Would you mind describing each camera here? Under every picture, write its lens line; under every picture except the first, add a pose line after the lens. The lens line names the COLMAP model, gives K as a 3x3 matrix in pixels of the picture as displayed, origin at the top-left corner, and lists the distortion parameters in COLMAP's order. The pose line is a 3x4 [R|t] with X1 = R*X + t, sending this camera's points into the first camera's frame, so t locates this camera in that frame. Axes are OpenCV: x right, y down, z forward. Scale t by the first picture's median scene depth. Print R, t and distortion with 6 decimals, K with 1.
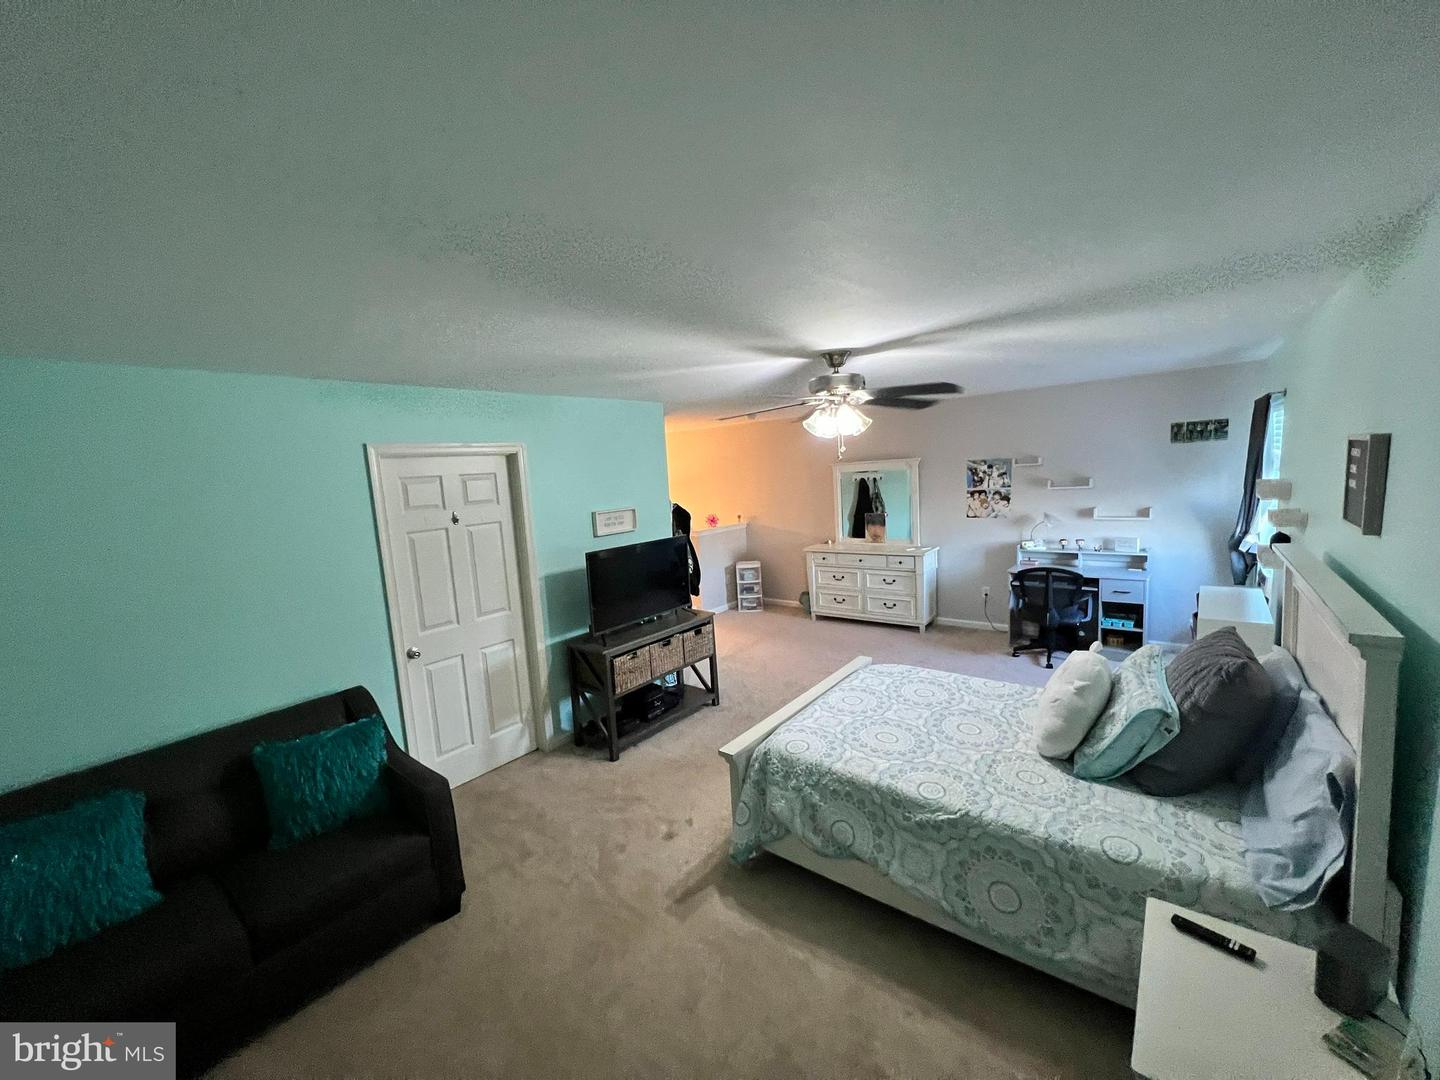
lens RADIAL K [[578.7, 0, 715.7], [0, 578.7, 537.0], [0, 0, 1]] dist [-0.004477, 0.001980]
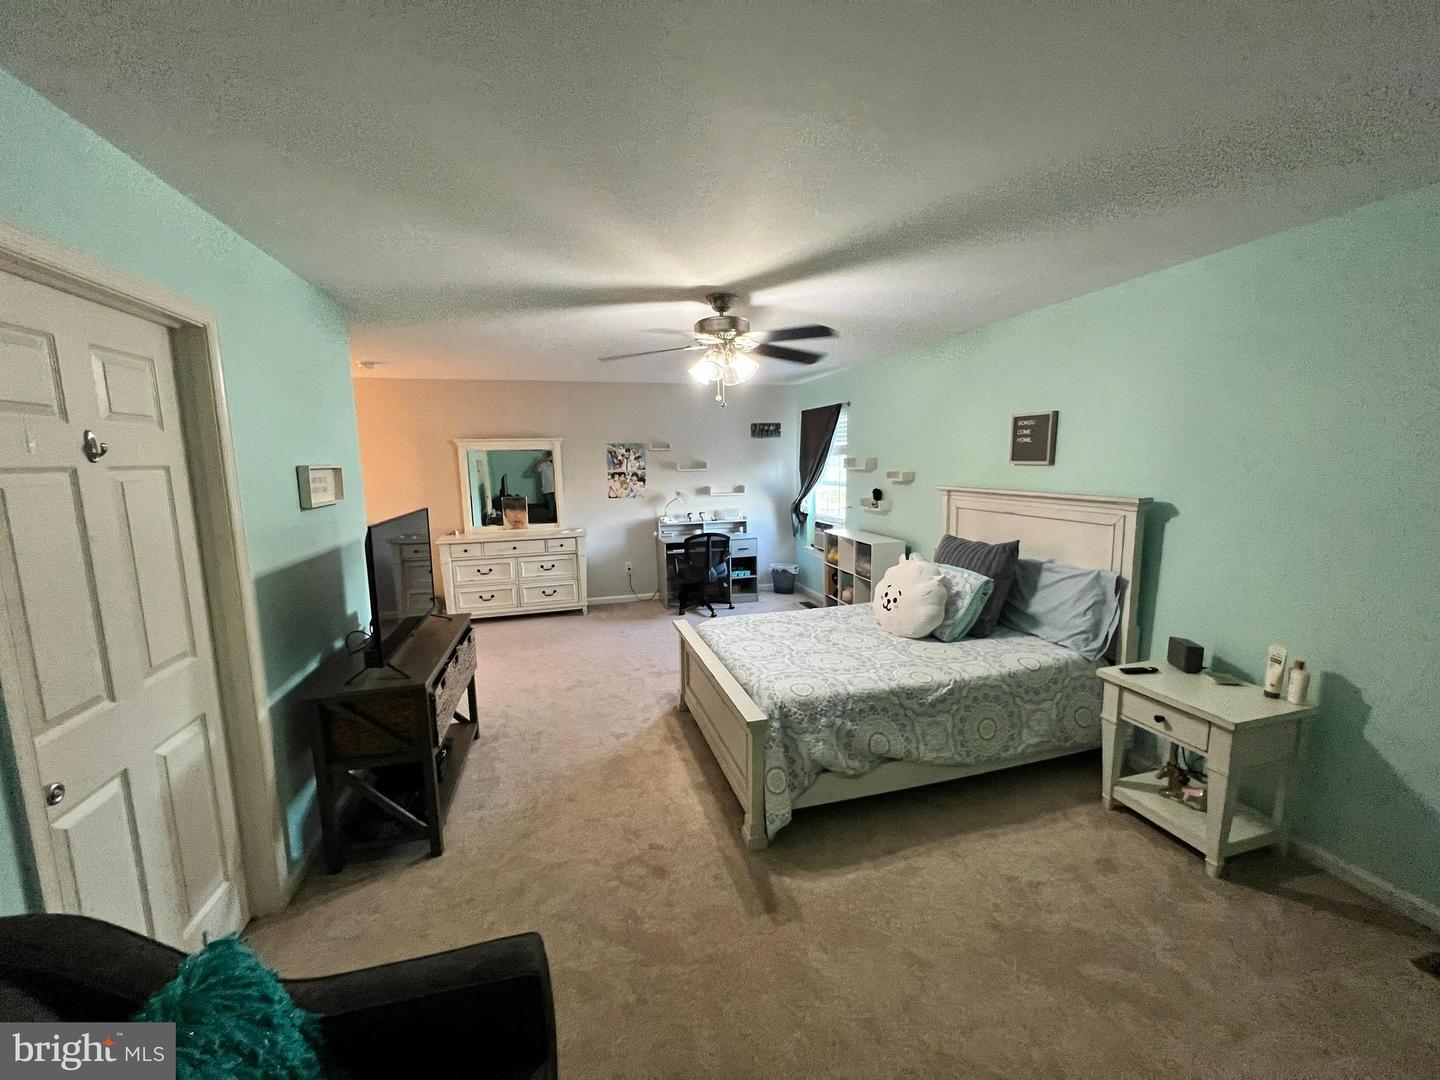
lens RADIAL K [[578.7, 0, 719.3], [0, 578.7, 539.4], [0, 0, 1]] dist [-0.004477, 0.001980]
pose [[0.577985, -0.061246, 0.813746, -0.394989], [0.077228, 0.996809, 0.020170, 0.044909], [-0.812385, 0.051186, 0.580870, 0.296147]]
